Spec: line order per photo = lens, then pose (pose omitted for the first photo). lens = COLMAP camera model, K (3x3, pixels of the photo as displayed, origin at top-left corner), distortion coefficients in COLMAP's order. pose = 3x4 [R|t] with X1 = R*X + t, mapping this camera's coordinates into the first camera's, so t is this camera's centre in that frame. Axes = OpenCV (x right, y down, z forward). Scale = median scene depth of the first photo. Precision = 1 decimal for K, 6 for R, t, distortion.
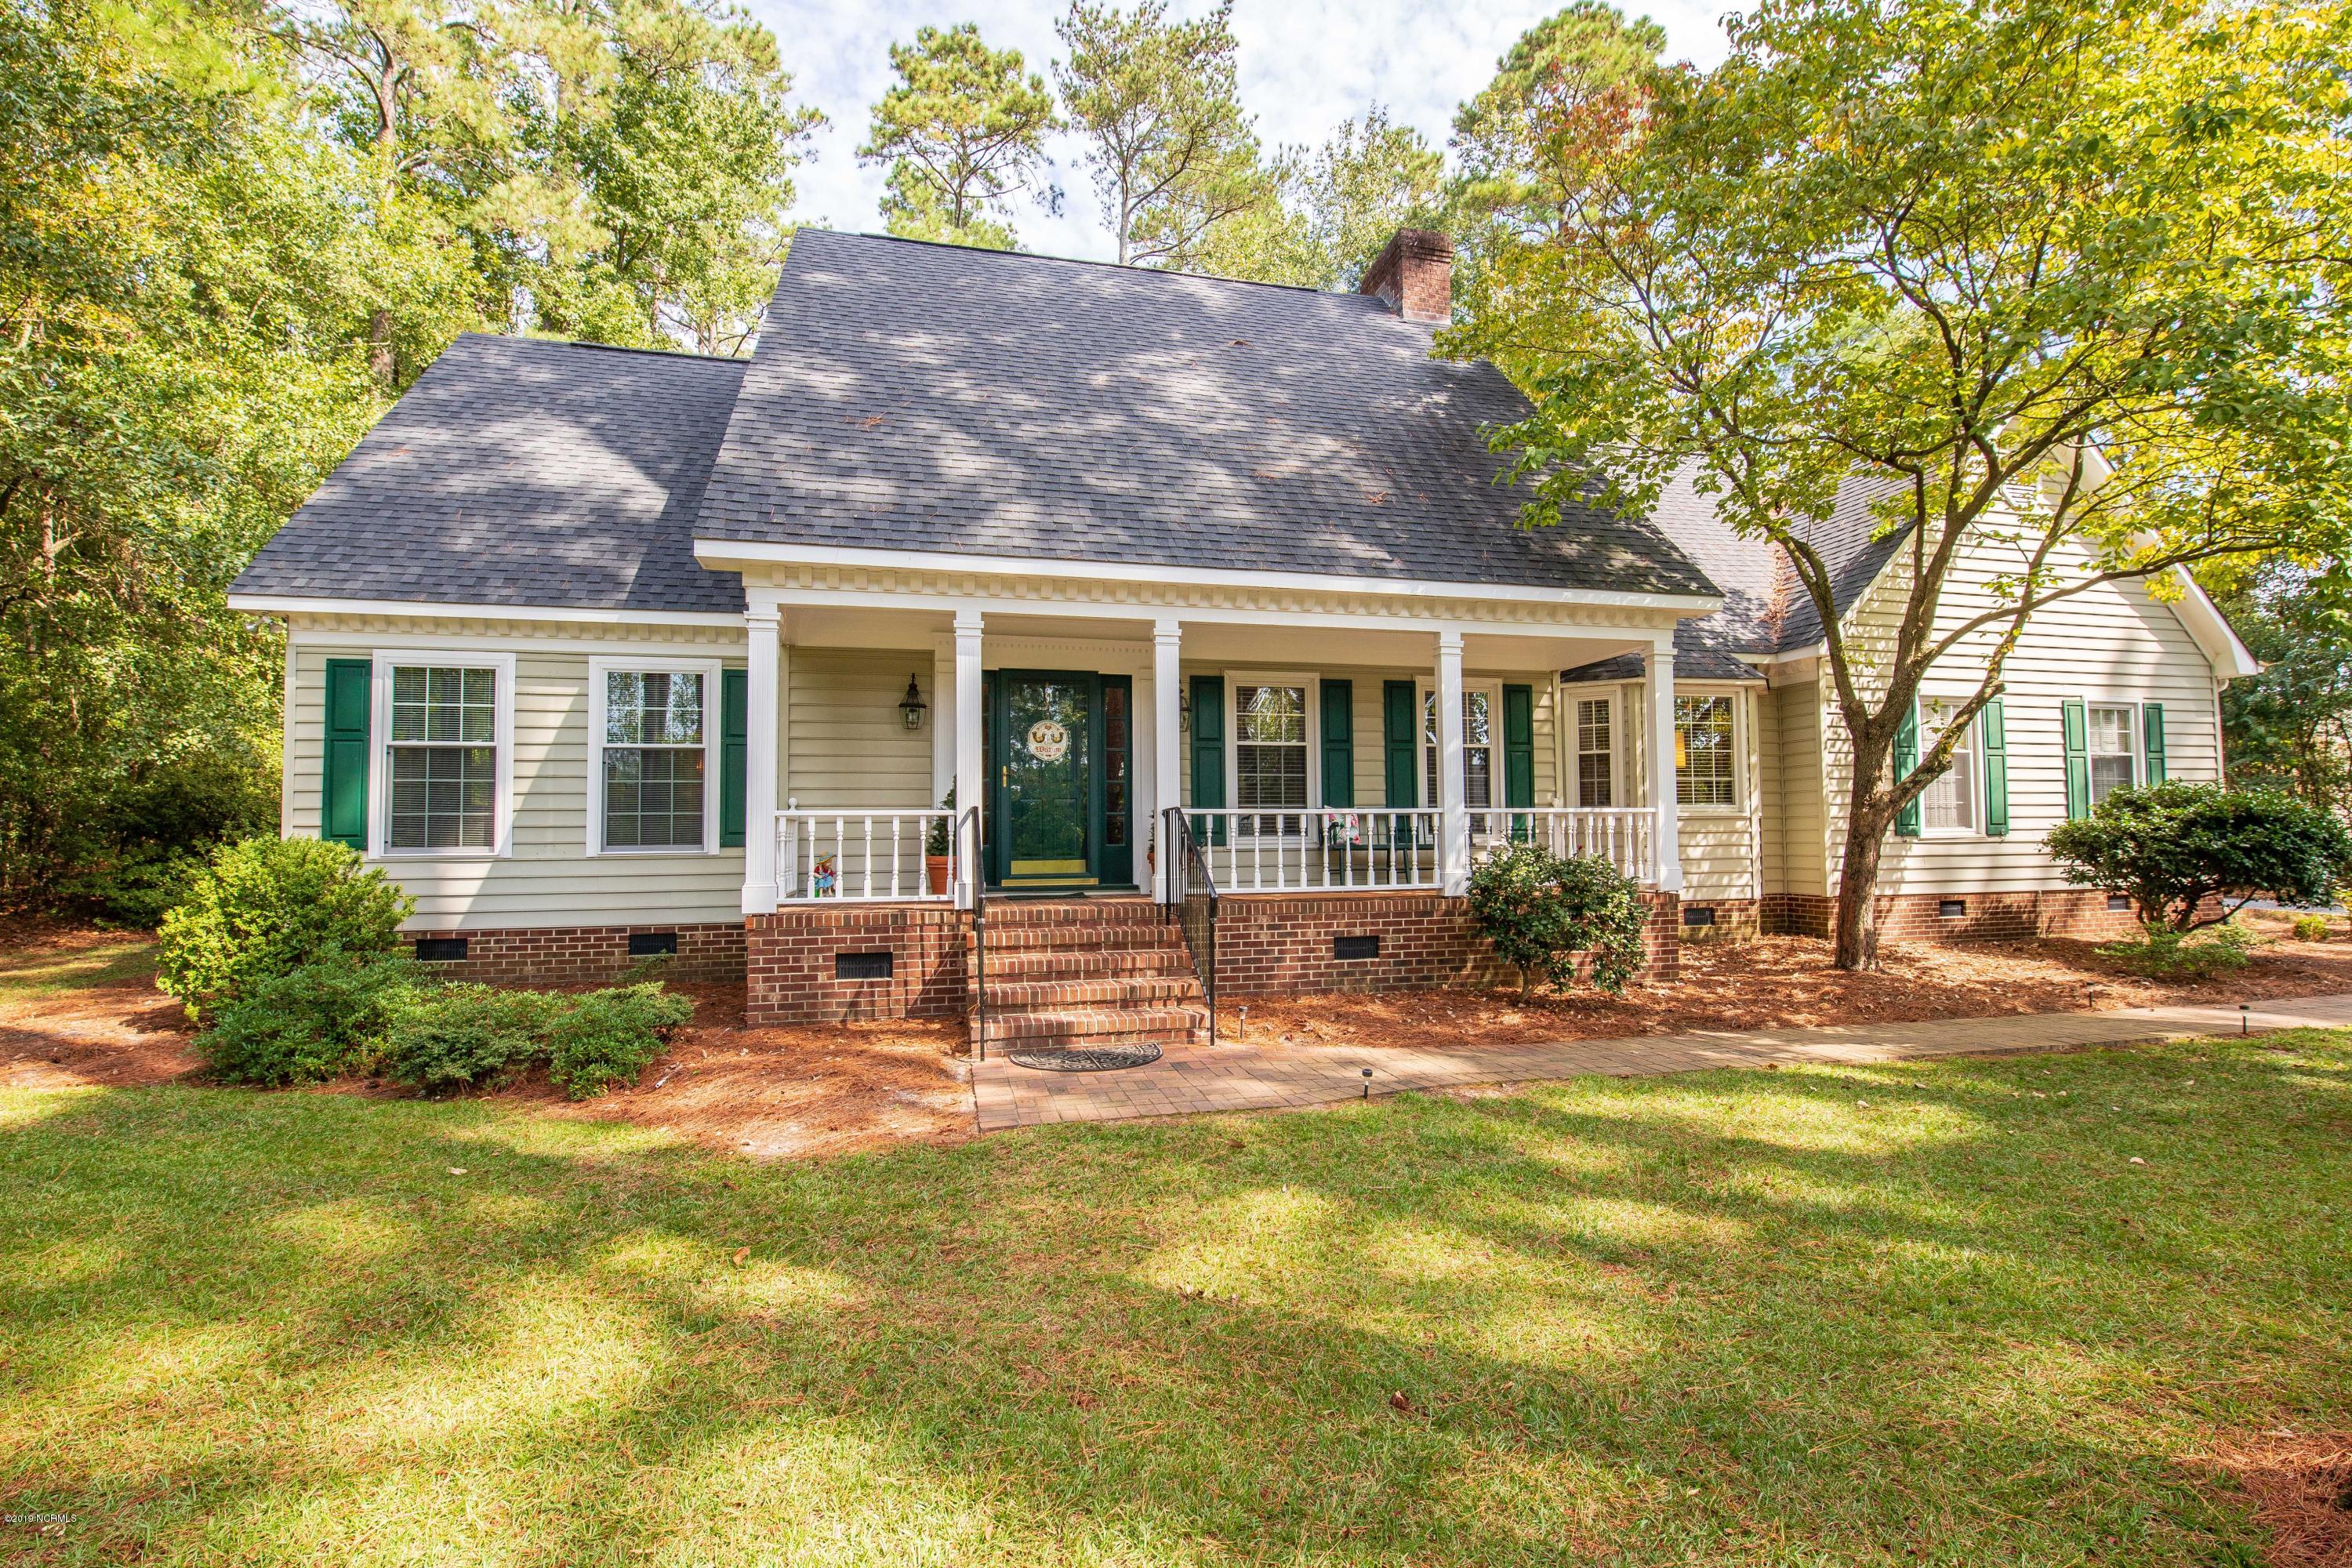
lens RADIAL K [[1016.3, 0, 1182.8], [0, 1016.3, 791.9], [0, 0, 1]] dist [-0.001039, -0.007789]
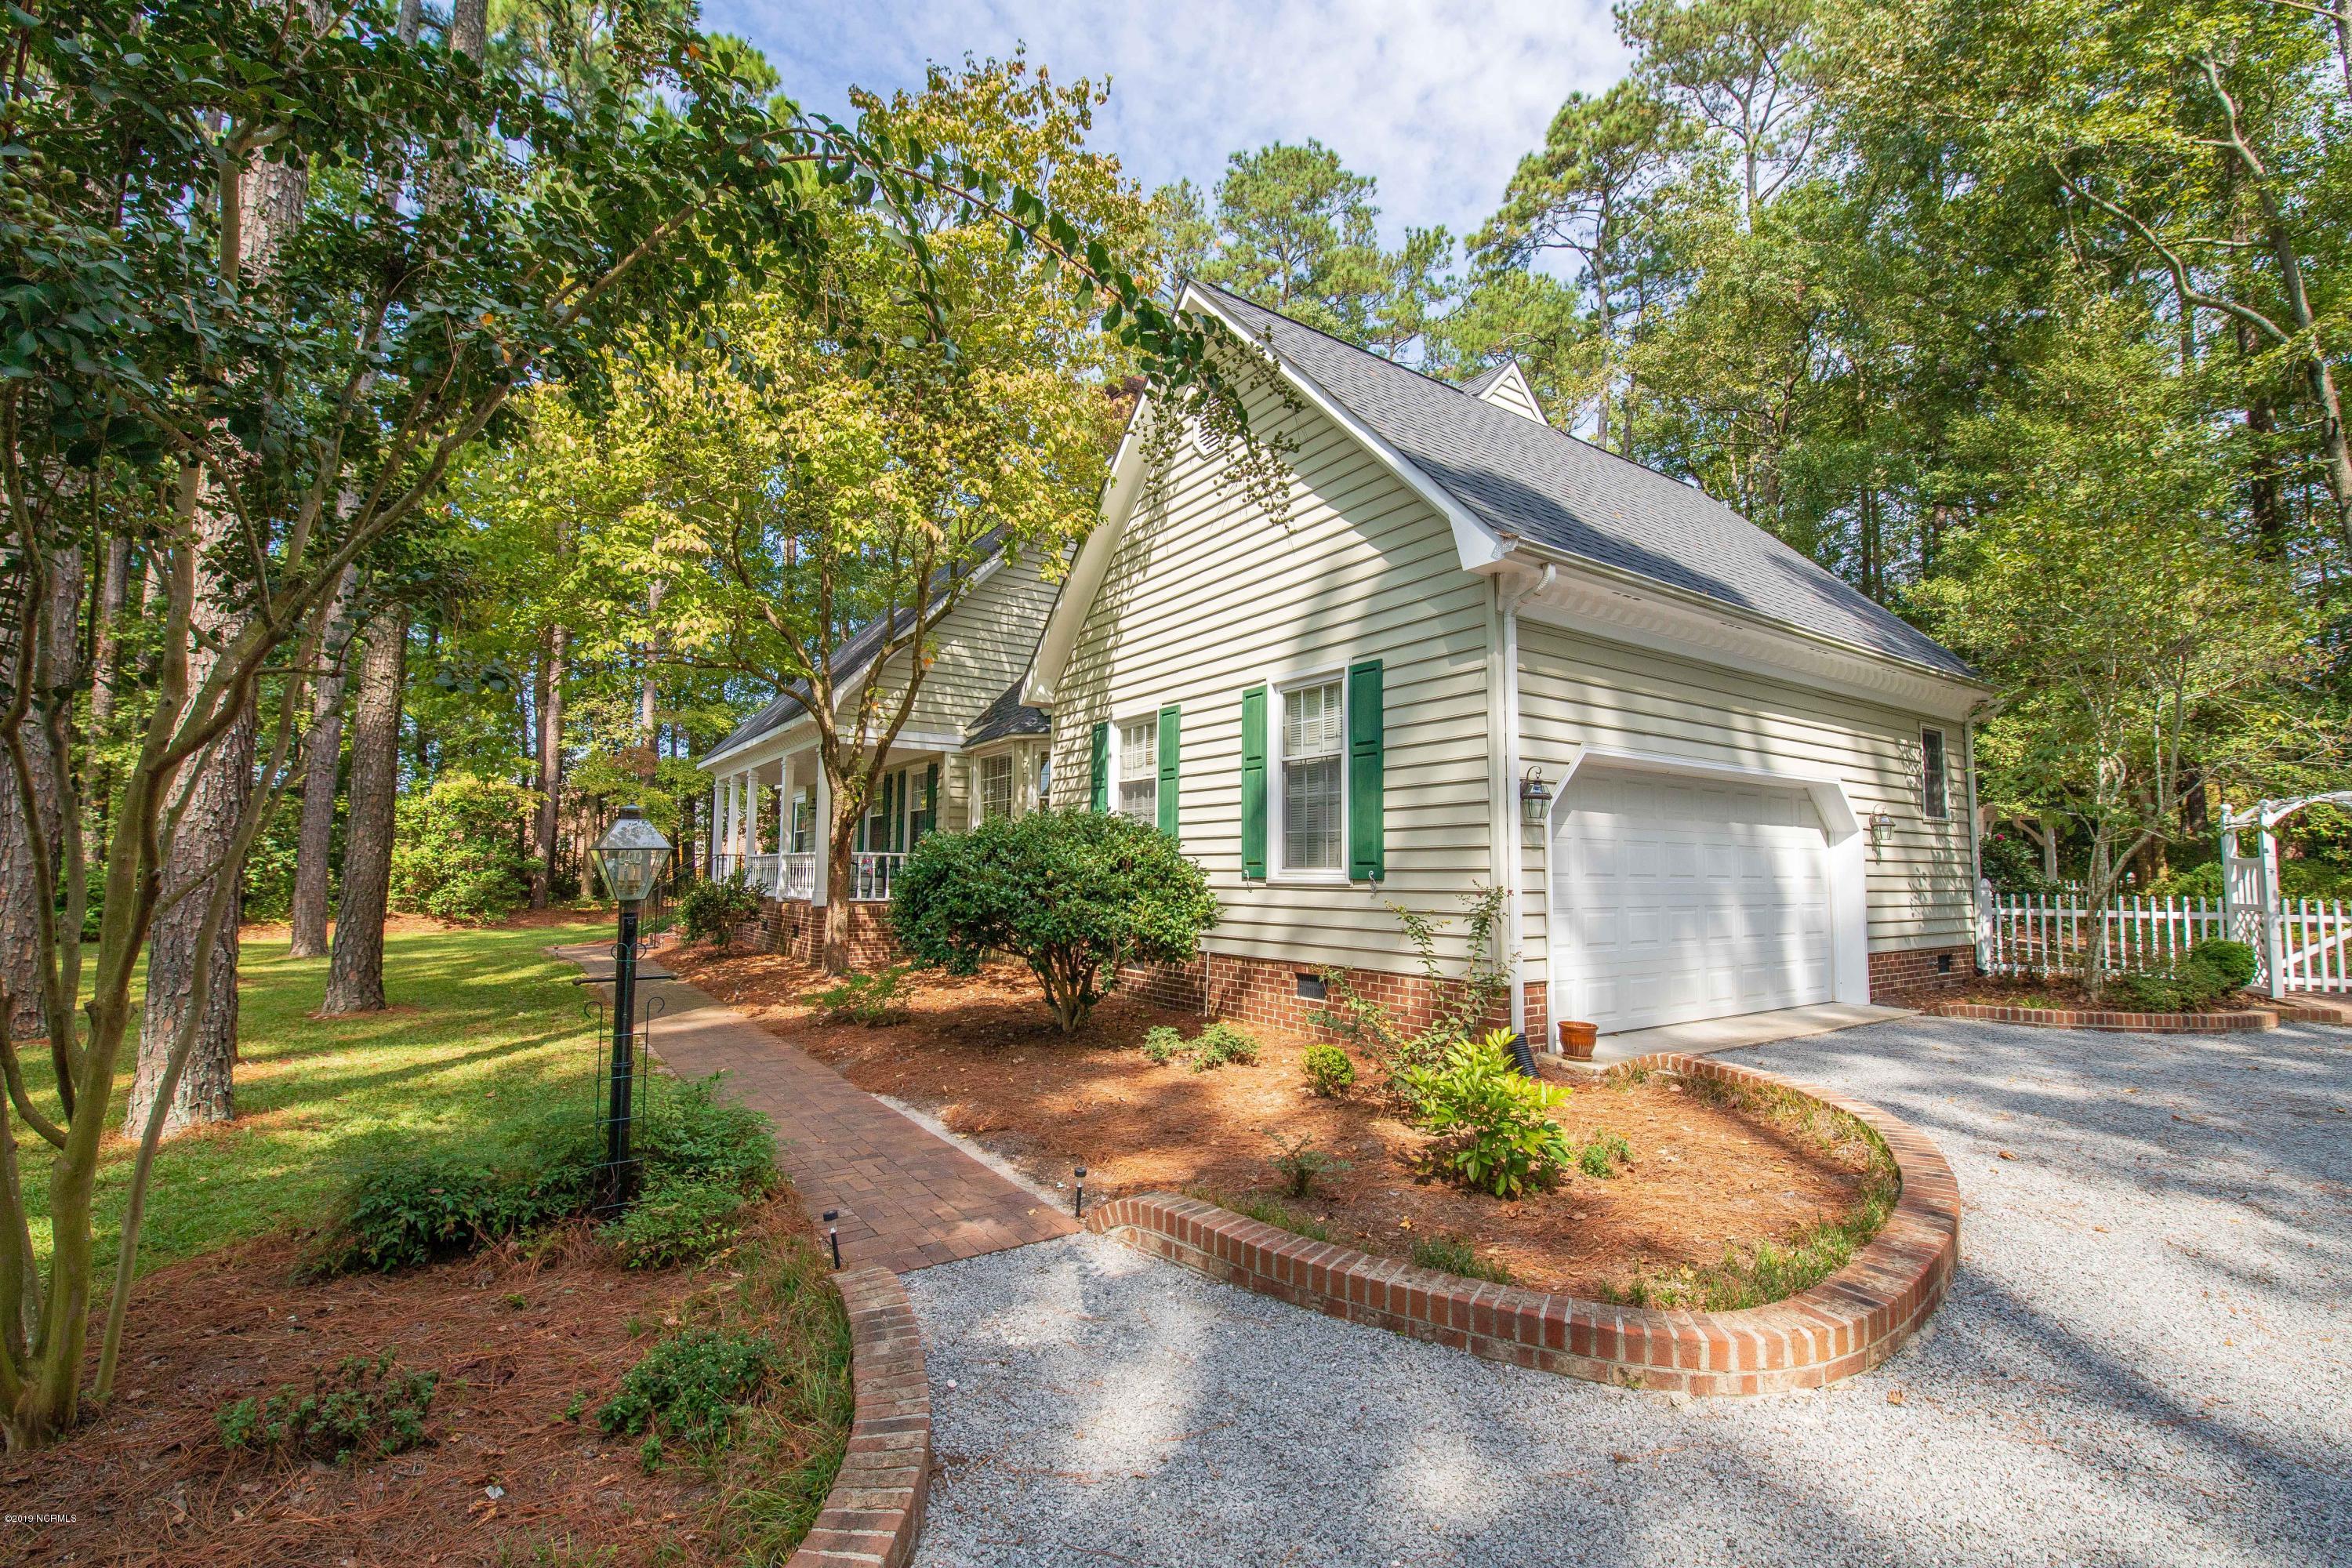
lens RADIAL K [[997.2, 0, 1176.0], [0, 997.2, 784.0], [0, 0, 1]] dist [-0.001058, -0.008571]
pose [[0.370081, -0.073199, -0.926111, 2.059125], [0.028018, 0.997317, -0.067631, 0.029504], [0.928577, -0.000918, 0.371139, 0.949125]]
